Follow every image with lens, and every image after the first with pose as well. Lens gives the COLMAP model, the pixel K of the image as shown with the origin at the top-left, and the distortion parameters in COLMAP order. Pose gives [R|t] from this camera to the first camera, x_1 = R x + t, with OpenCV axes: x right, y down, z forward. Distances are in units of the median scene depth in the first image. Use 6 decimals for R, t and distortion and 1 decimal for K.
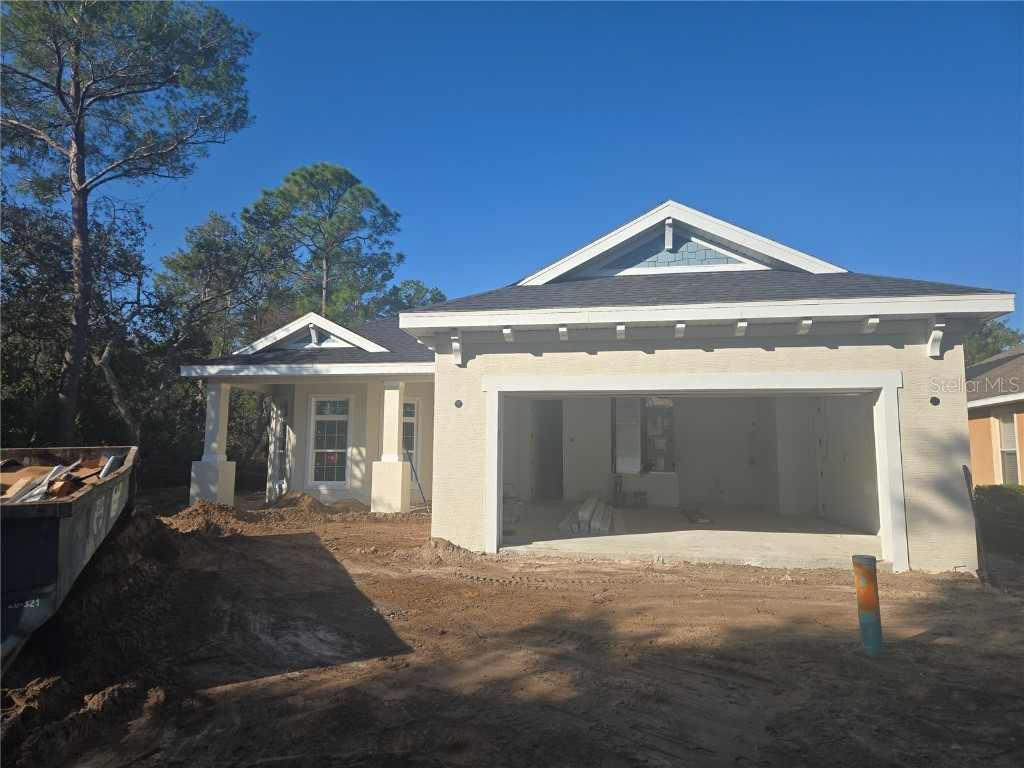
lens RADIAL K [[687.2, 0, 512.3], [0, 687.2, 382.7], [0, 0, 1]] dist [0.002150, -0.001190]
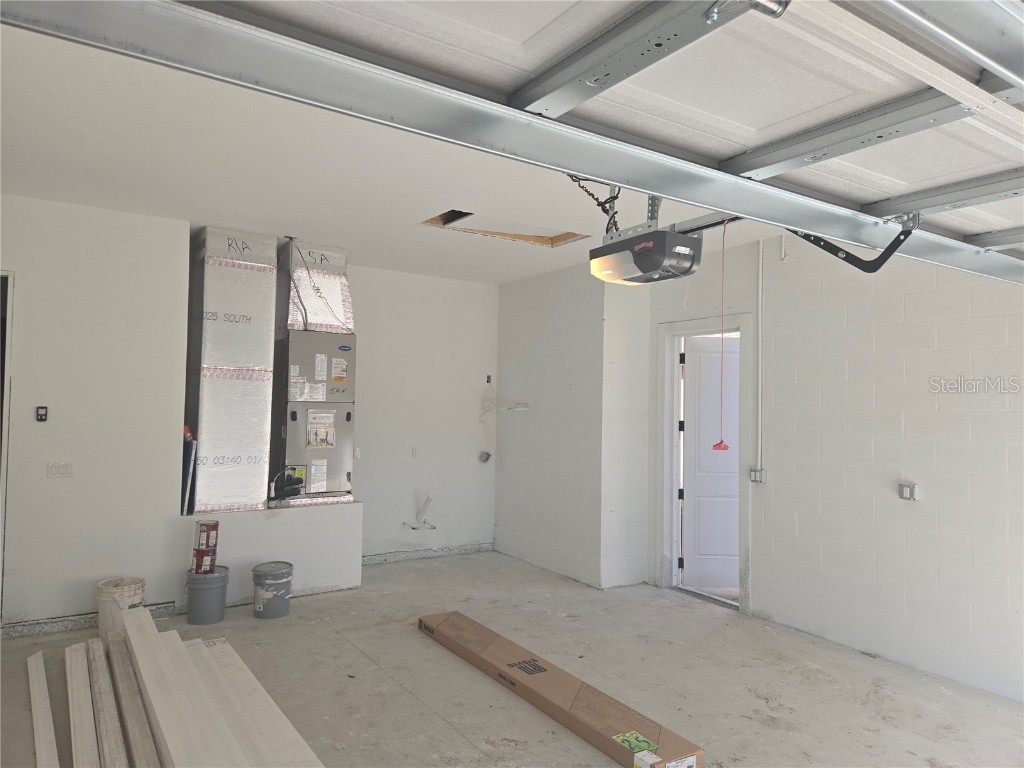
lens RADIAL K [[687.2, 0, 513.8], [0, 687.2, 384.4], [0, 0, 1]] dist [0.002150, -0.001190]
pose [[0.742384, 0.028020, 0.669389, 0.038885], [-0.092572, 0.993832, 0.061065, 0.033623], [-0.663549, -0.107300, 0.740398, 0.649281]]
